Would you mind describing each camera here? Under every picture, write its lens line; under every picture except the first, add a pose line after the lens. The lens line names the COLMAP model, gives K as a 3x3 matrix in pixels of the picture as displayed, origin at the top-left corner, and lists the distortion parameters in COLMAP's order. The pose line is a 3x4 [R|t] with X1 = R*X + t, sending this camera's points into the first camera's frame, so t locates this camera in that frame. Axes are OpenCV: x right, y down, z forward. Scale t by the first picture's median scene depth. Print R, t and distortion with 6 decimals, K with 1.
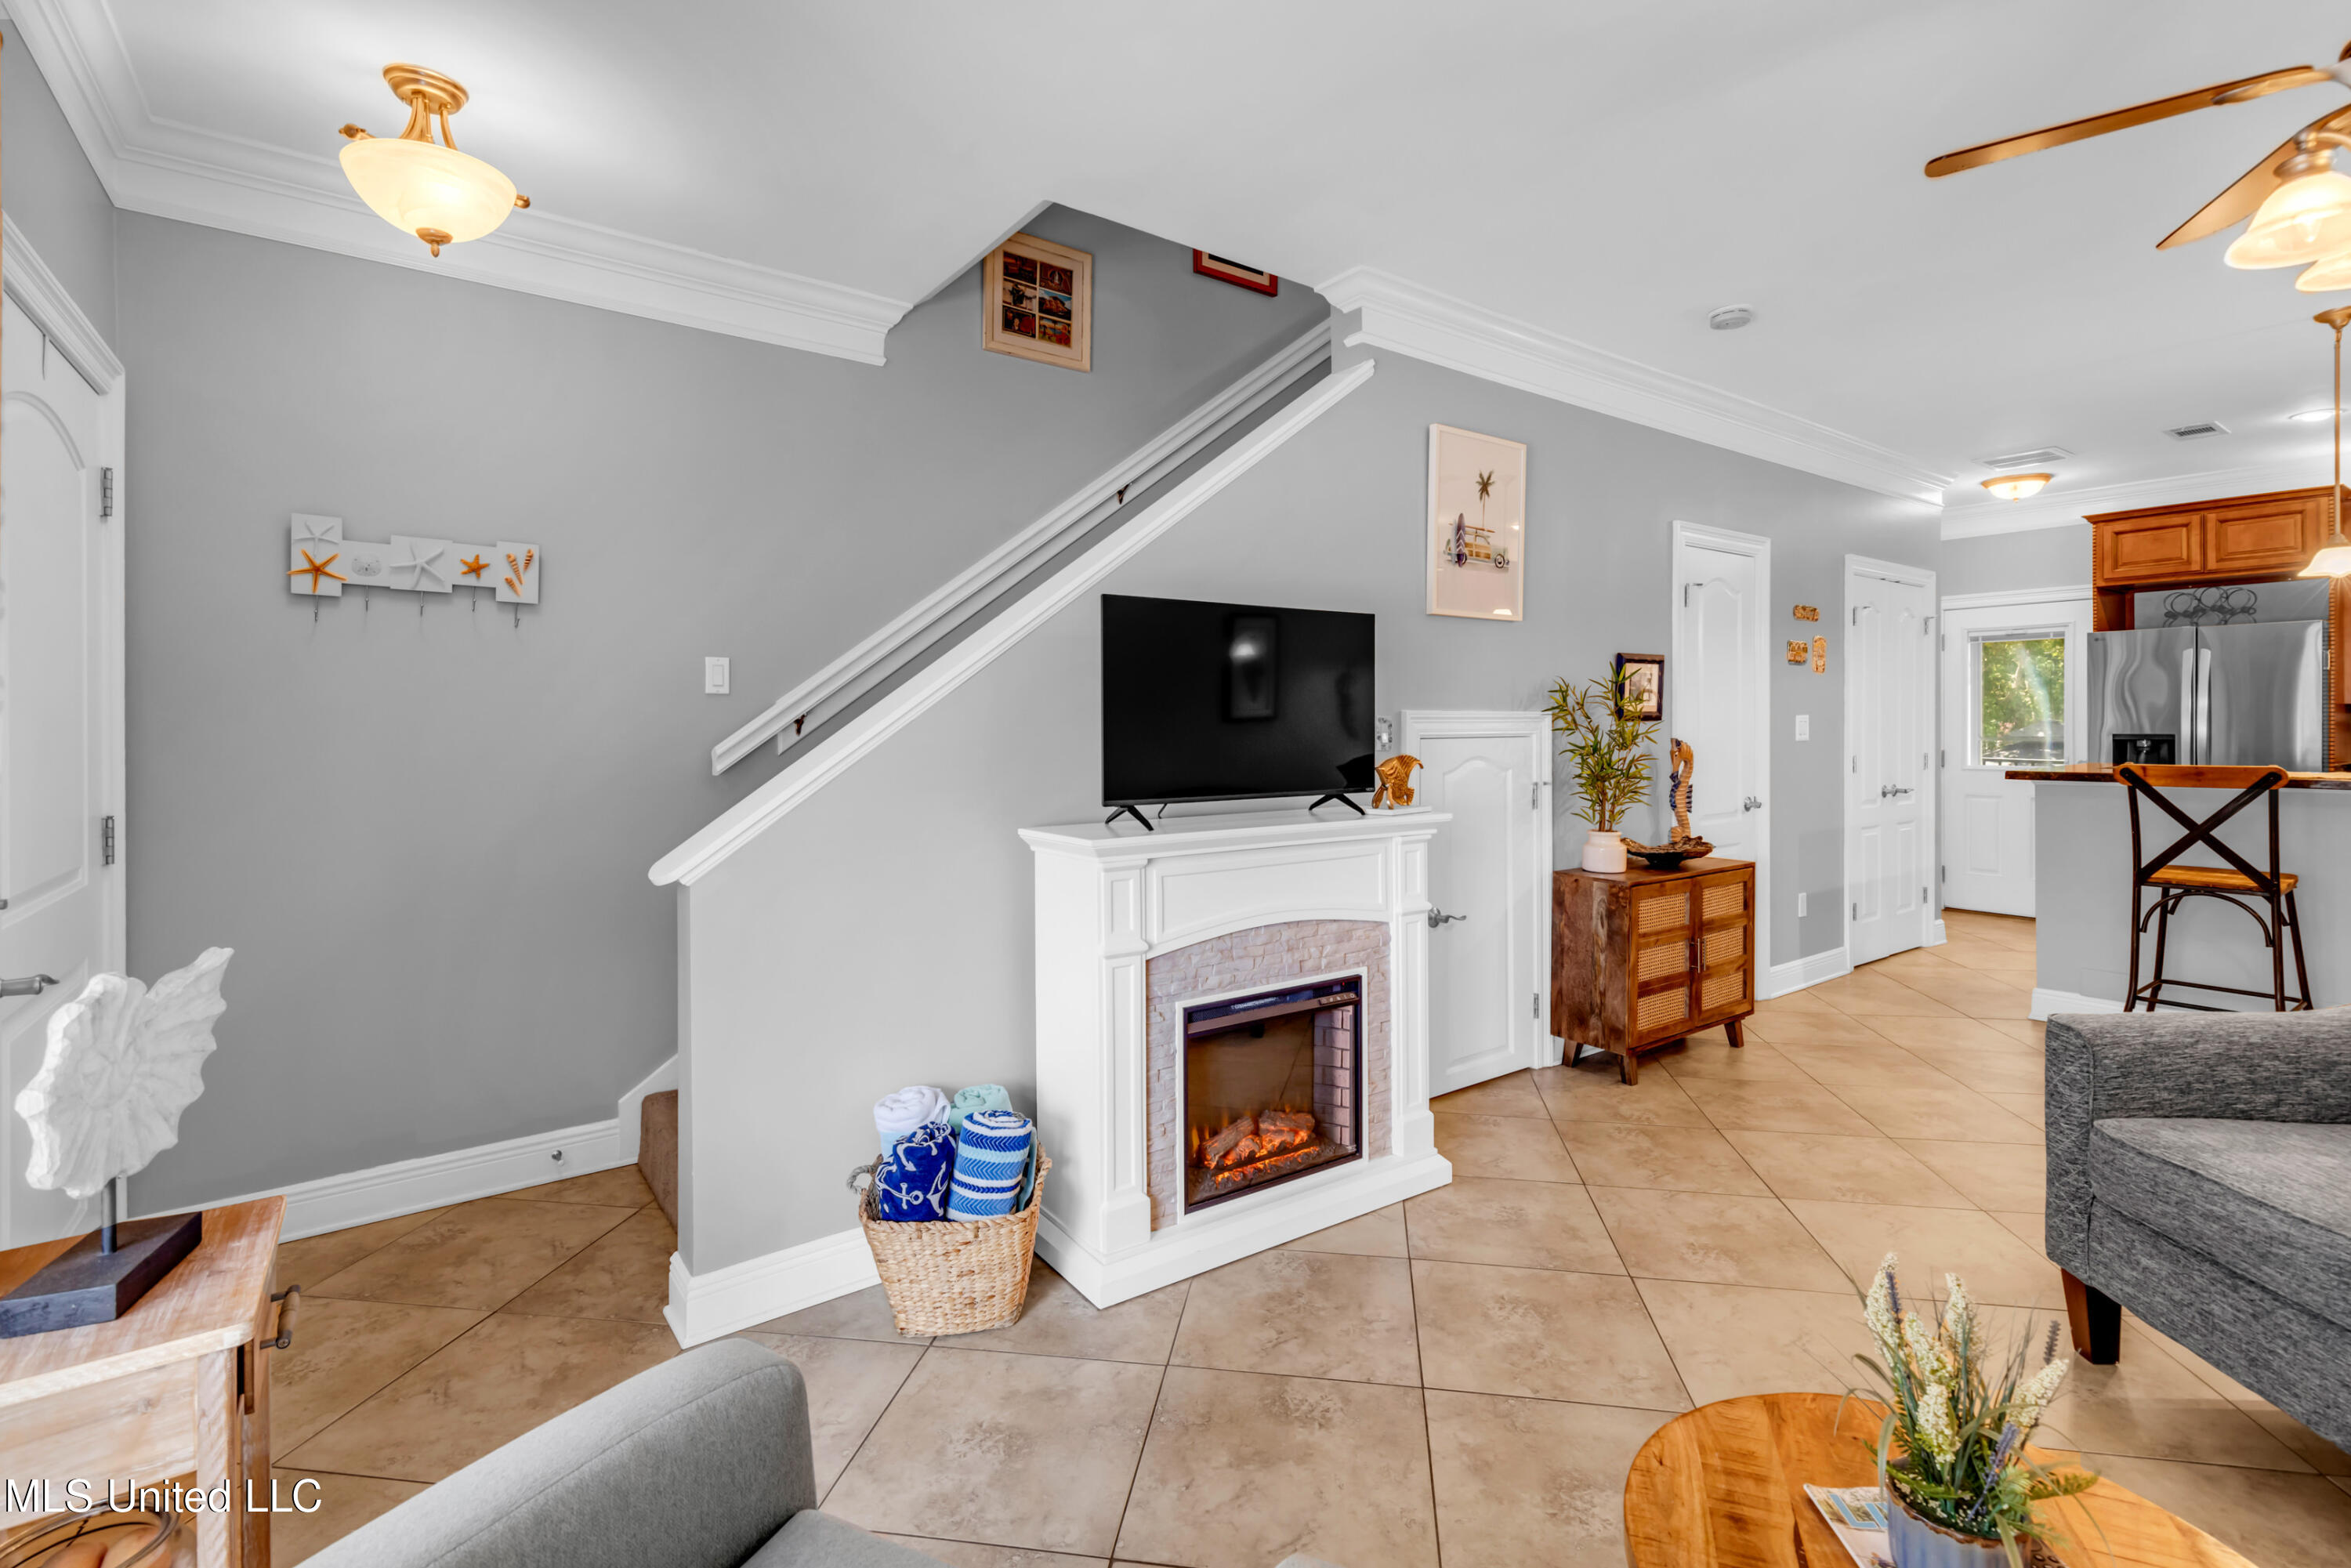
lens RADIAL K [[1073.6, 0, 1184.6], [0, 1073.6, 738.3], [0, 0, 1]] dist [0.006936, -0.000865]
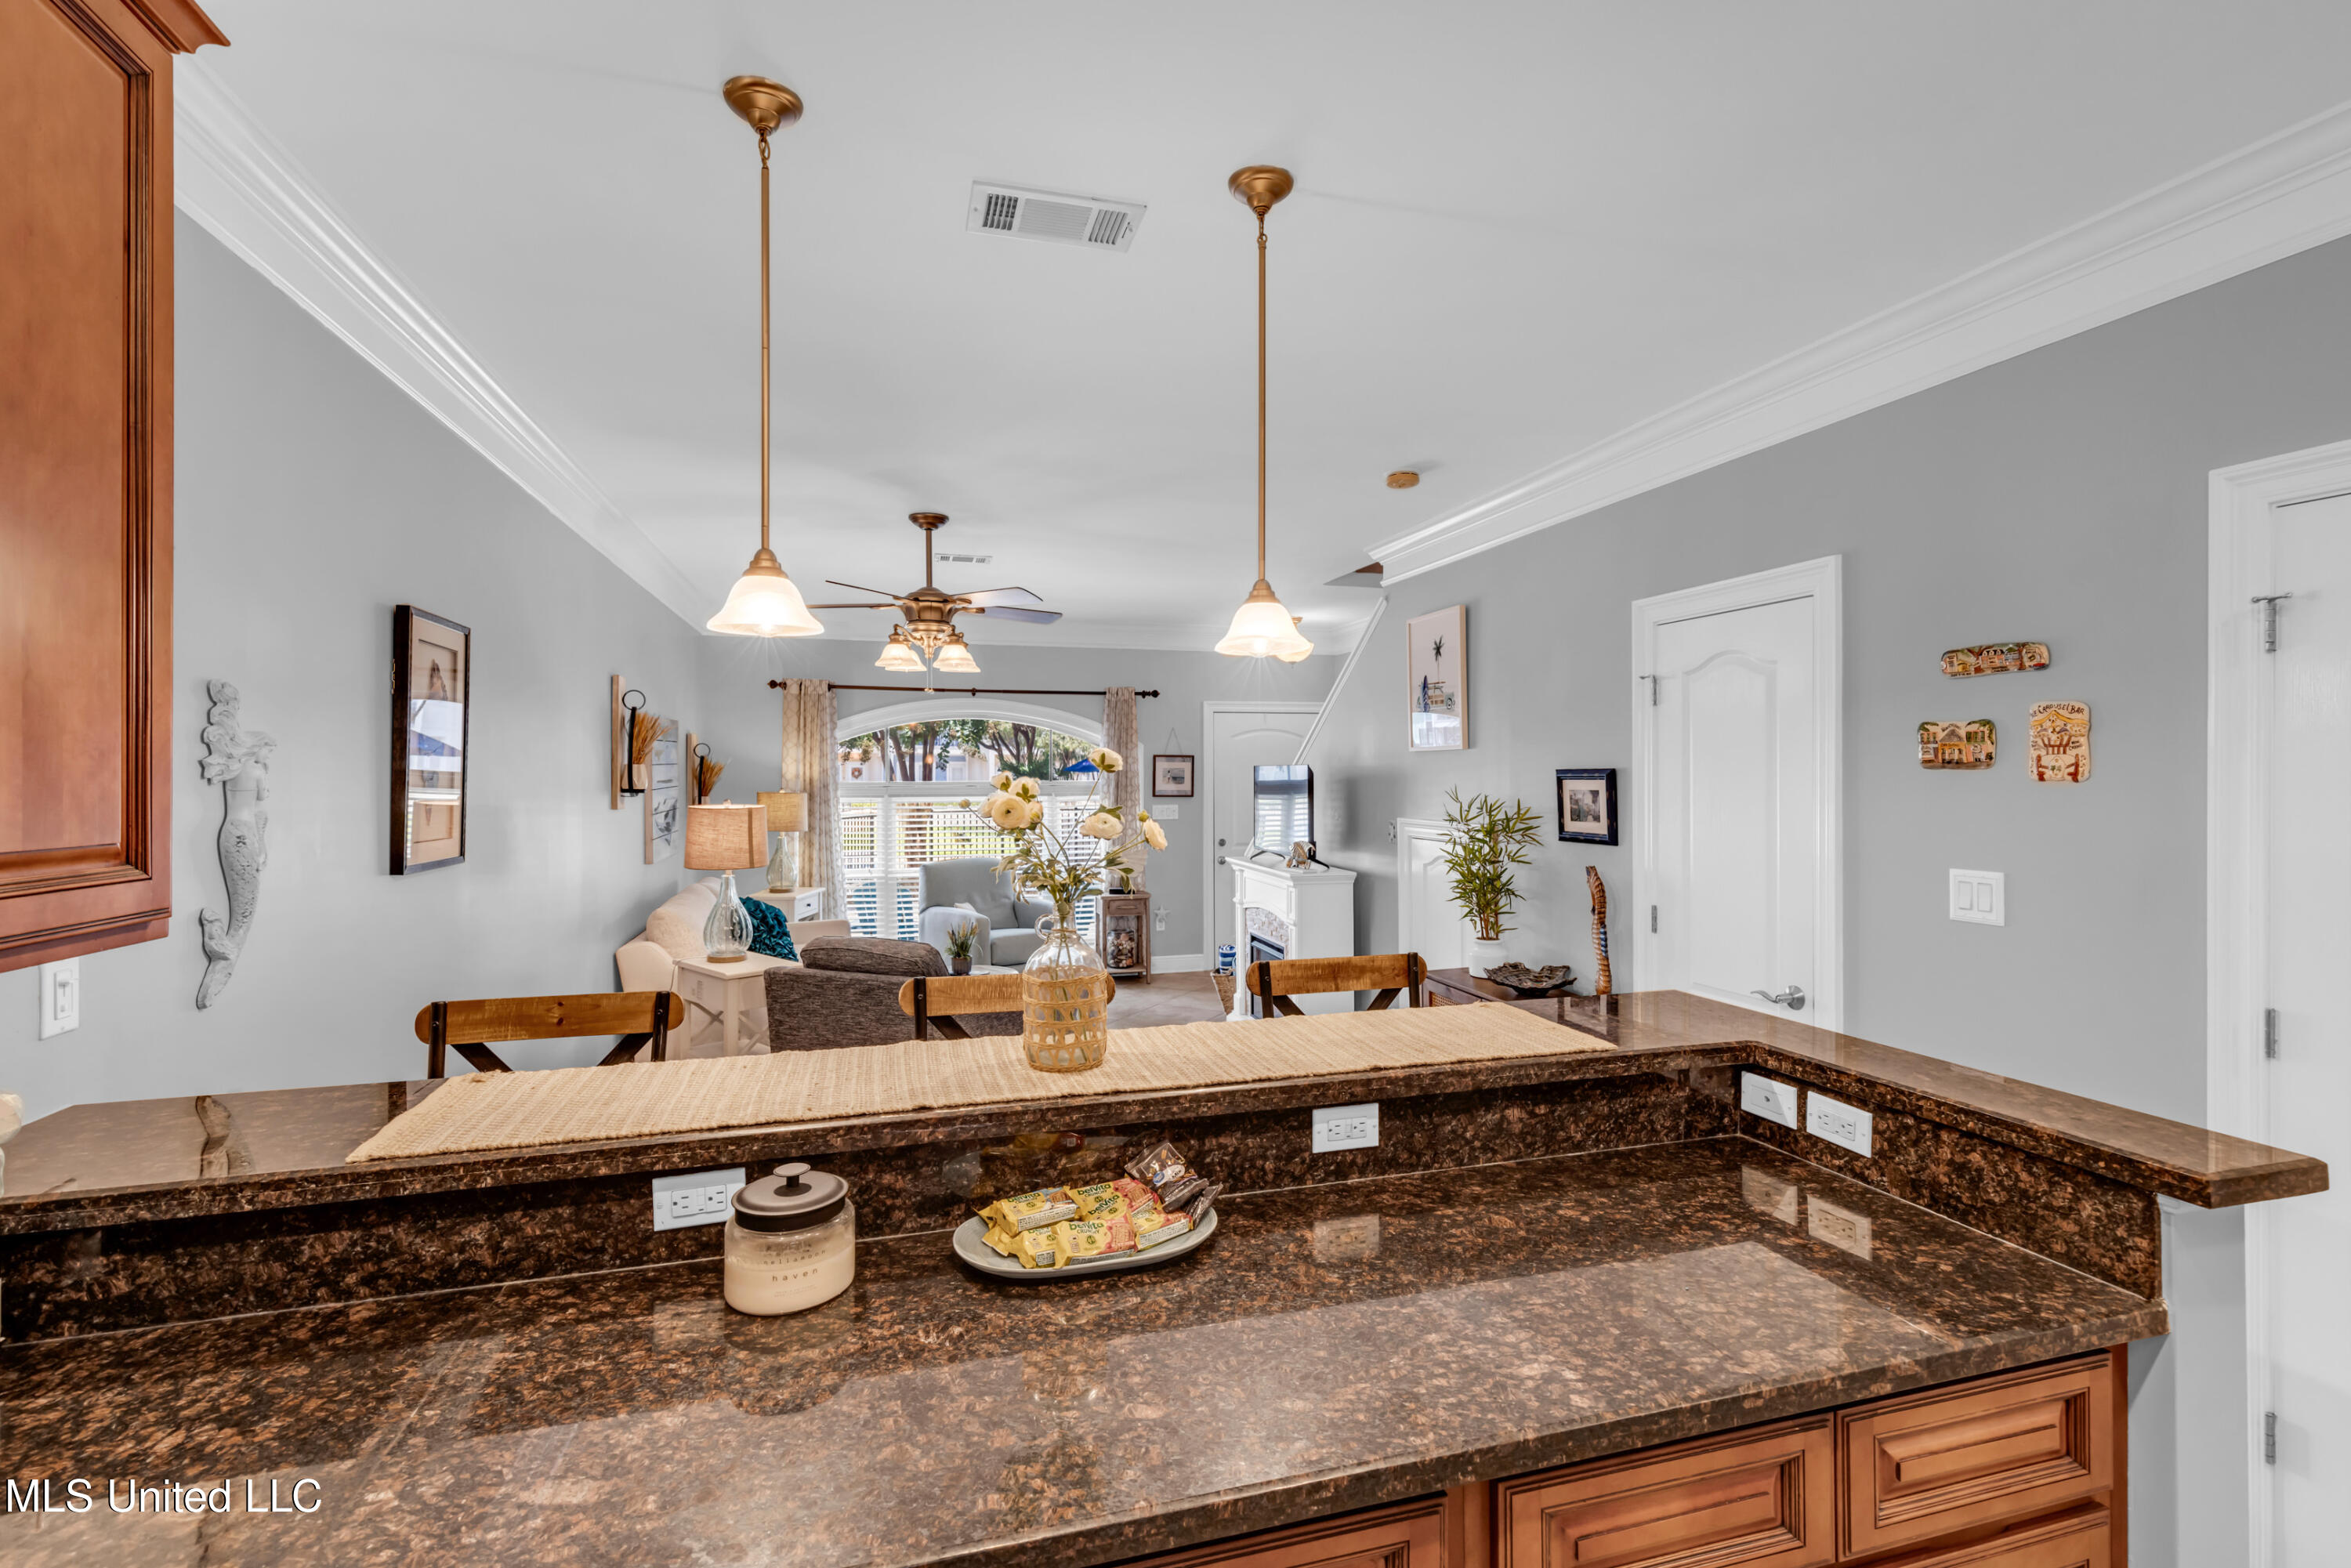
lens RADIAL K [[1073.6, 0, 1194.9], [0, 1073.6, 770.6], [0, 0, 1]] dist [0.006936, -0.000865]
pose [[-0.330126, 0.001077, -0.943936, 1.587342], [-0.012796, 0.999902, 0.005616, -0.089800], [0.943850, 0.013932, -0.330080, 1.139827]]
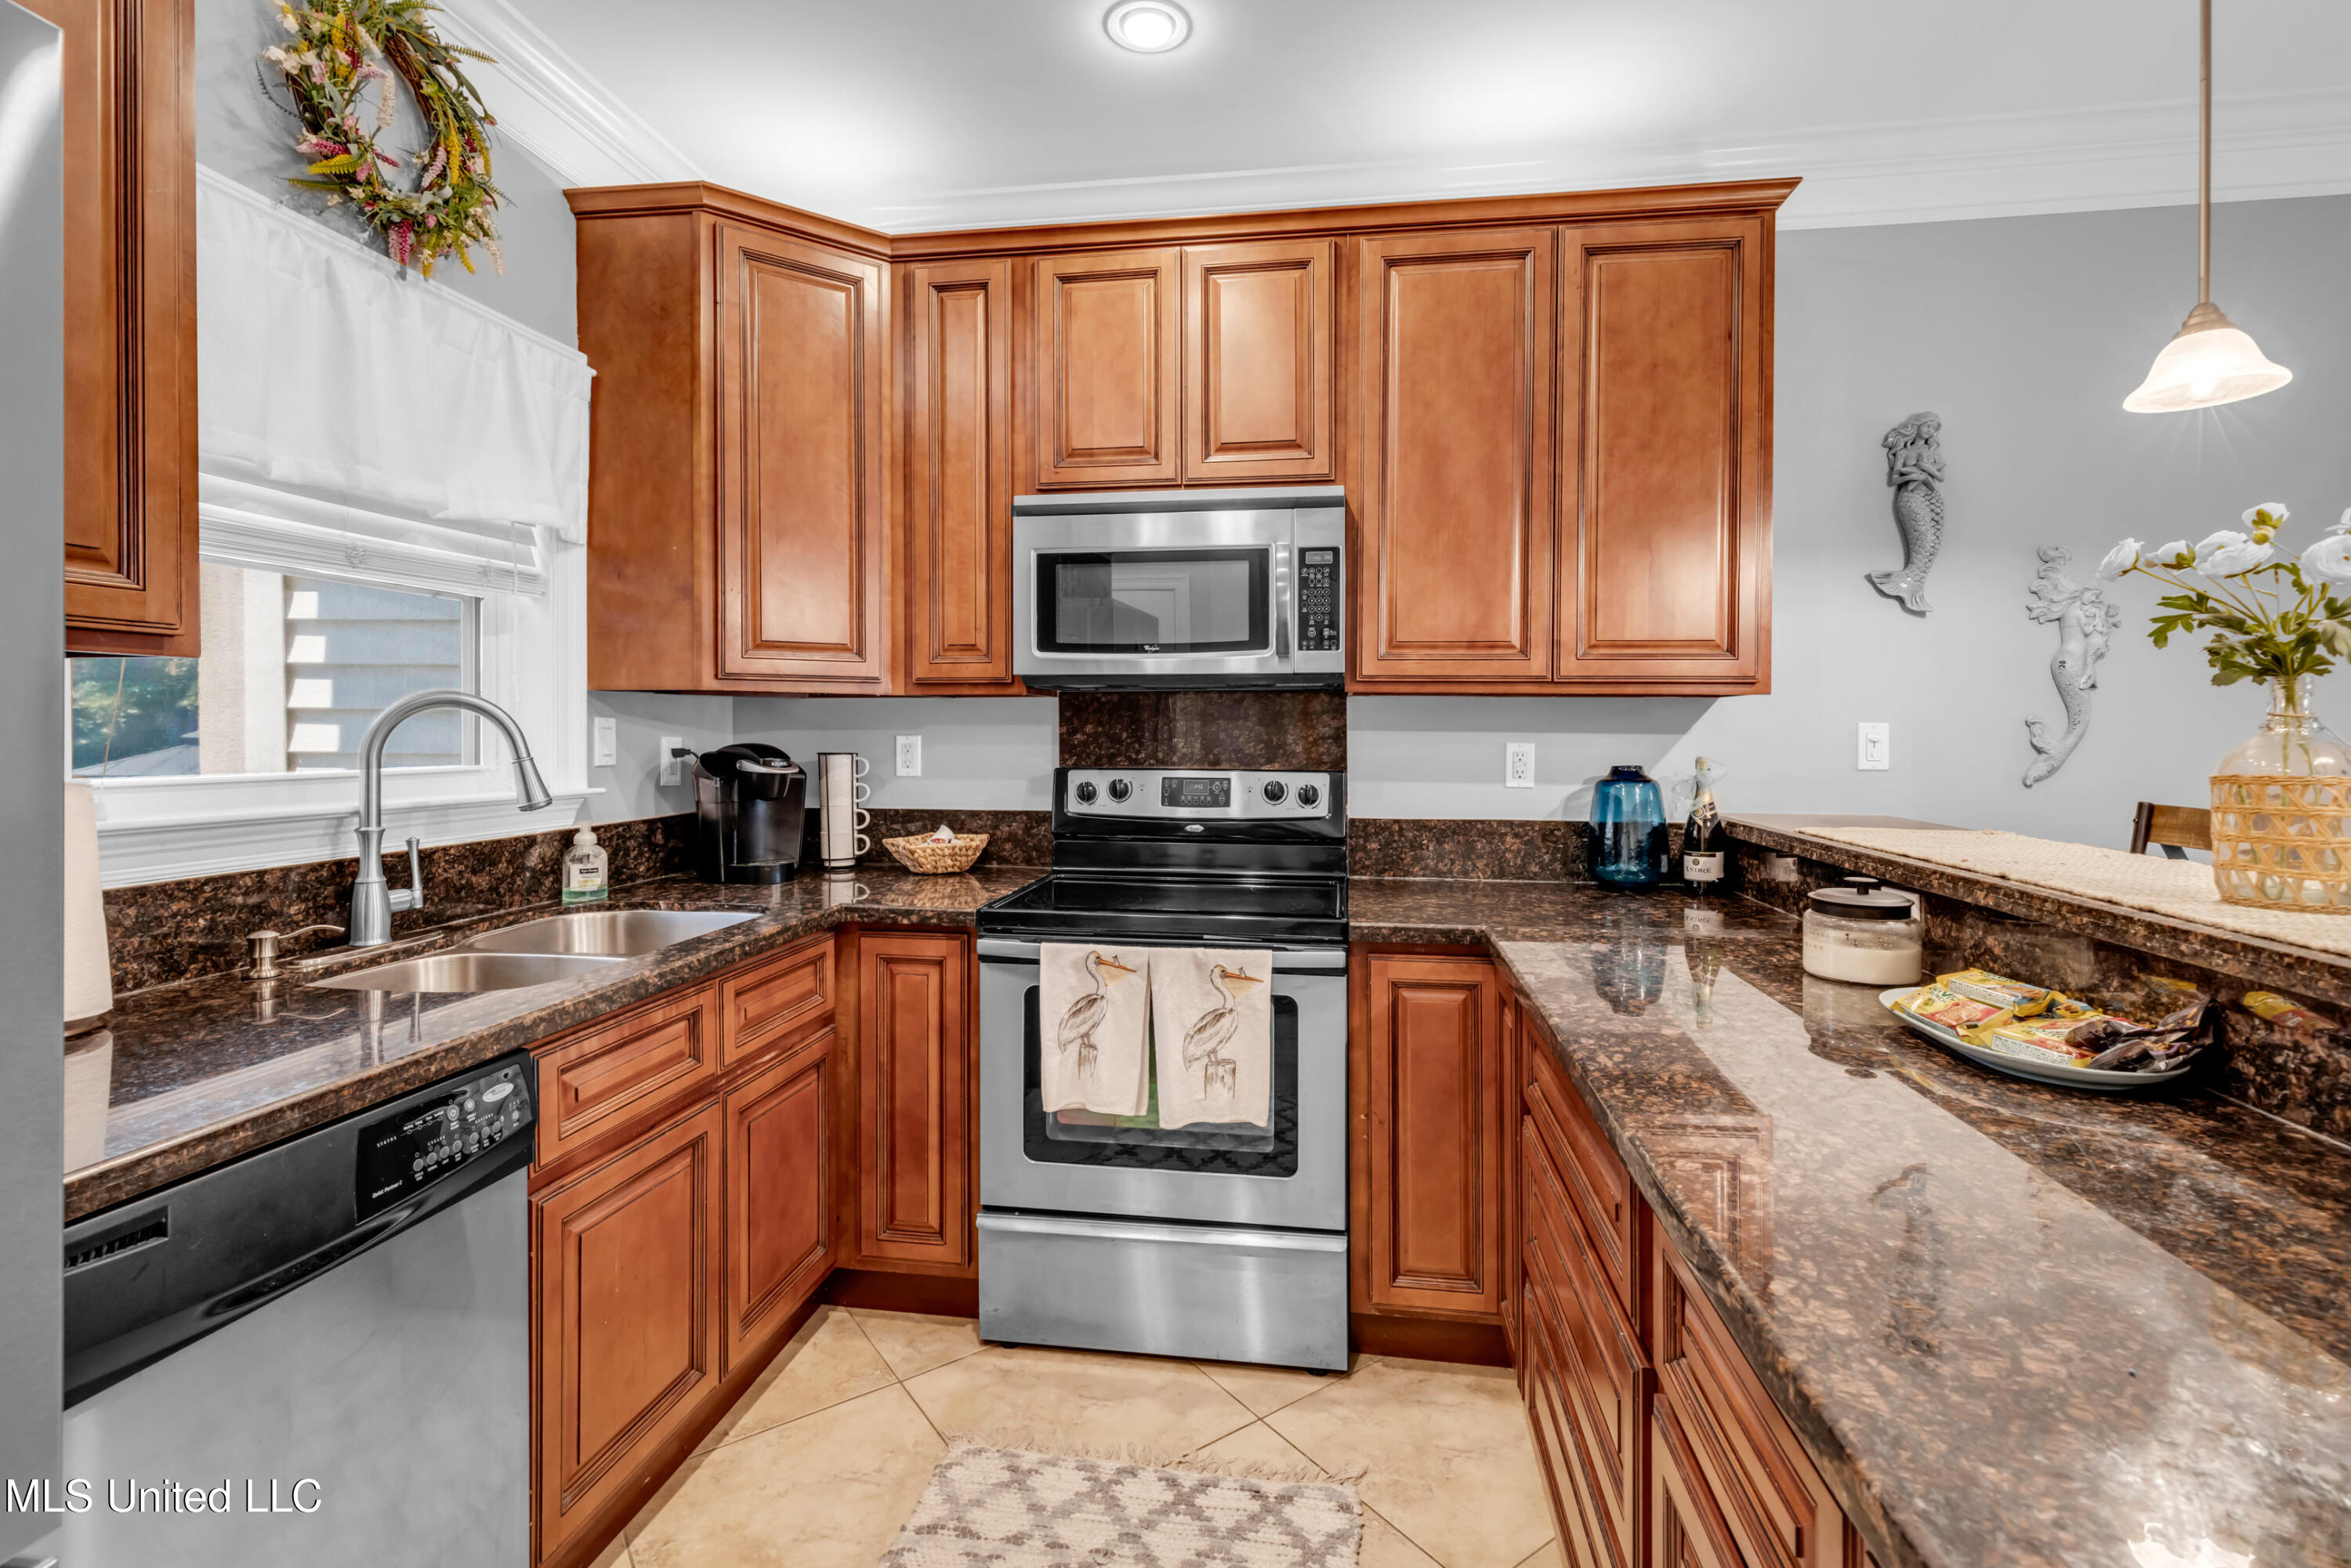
lens RADIAL K [[1073.6, 0, 1193.5], [0, 1073.6, 732.7], [0, 0, 1]] dist [0.006936, -0.000865]
pose [[-0.715083, 0.001214, 0.699039, 1.180228], [0.012255, 0.999867, 0.010801, -0.021774], [-0.698933, 0.016290, -0.715002, 1.403836]]
